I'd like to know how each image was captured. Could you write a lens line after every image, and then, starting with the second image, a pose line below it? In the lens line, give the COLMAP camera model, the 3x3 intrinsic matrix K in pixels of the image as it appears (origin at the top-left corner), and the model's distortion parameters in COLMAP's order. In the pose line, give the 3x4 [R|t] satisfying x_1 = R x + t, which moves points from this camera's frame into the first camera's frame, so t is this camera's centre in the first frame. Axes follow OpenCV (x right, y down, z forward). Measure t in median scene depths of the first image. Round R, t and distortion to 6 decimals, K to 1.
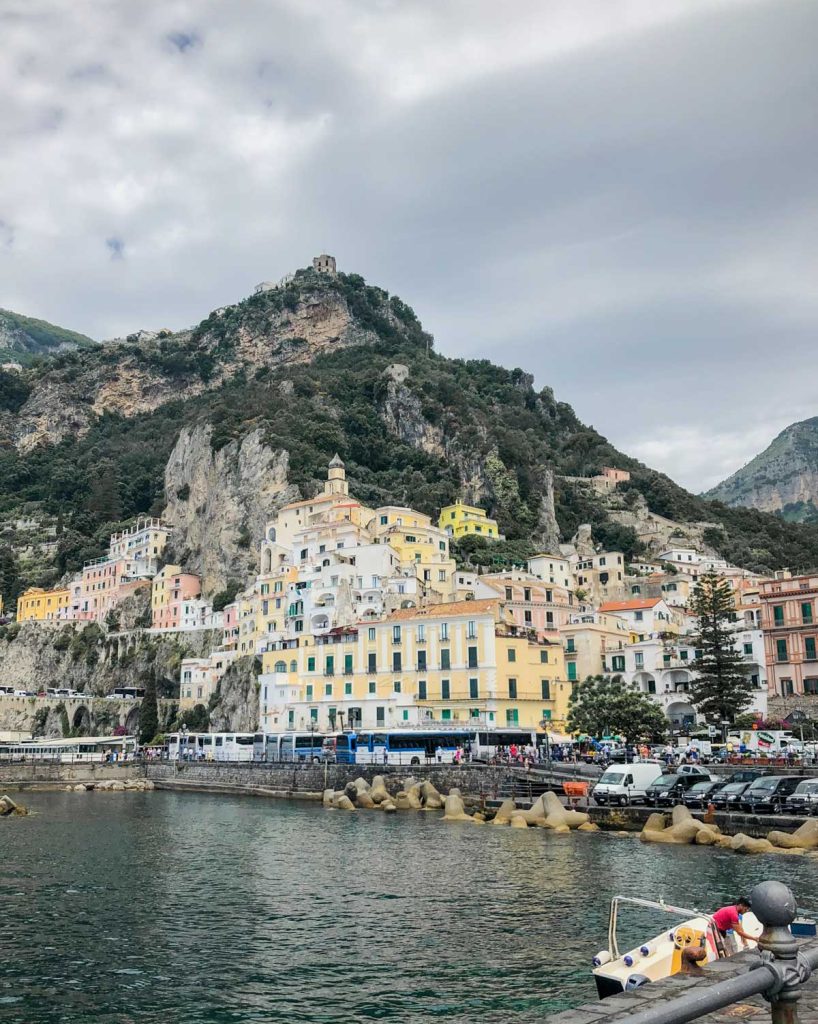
lens RADIAL K [[985.8, 0, 346.7], [0, 985.8, 535.5], [0, 0, 1]] dist [0.198593, -0.668195]
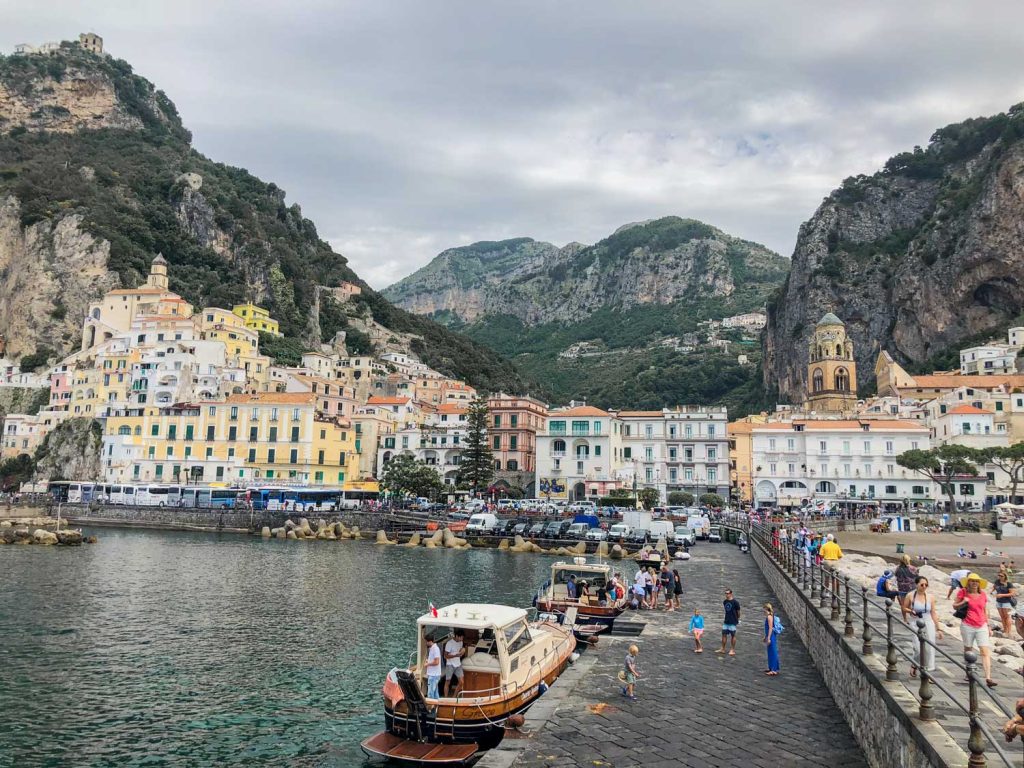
lens RADIAL K [[833.1, 0, 512.0], [0, 833.1, 384.0], [0, 0, 1]] dist [-0.002057, -0.011618]
pose [[0.866517, 0.086625, 0.491574, -0.116948], [-0.126299, 0.990829, 0.048028, -0.025891], [-0.482905, -0.103702, 0.869510, -0.098749]]
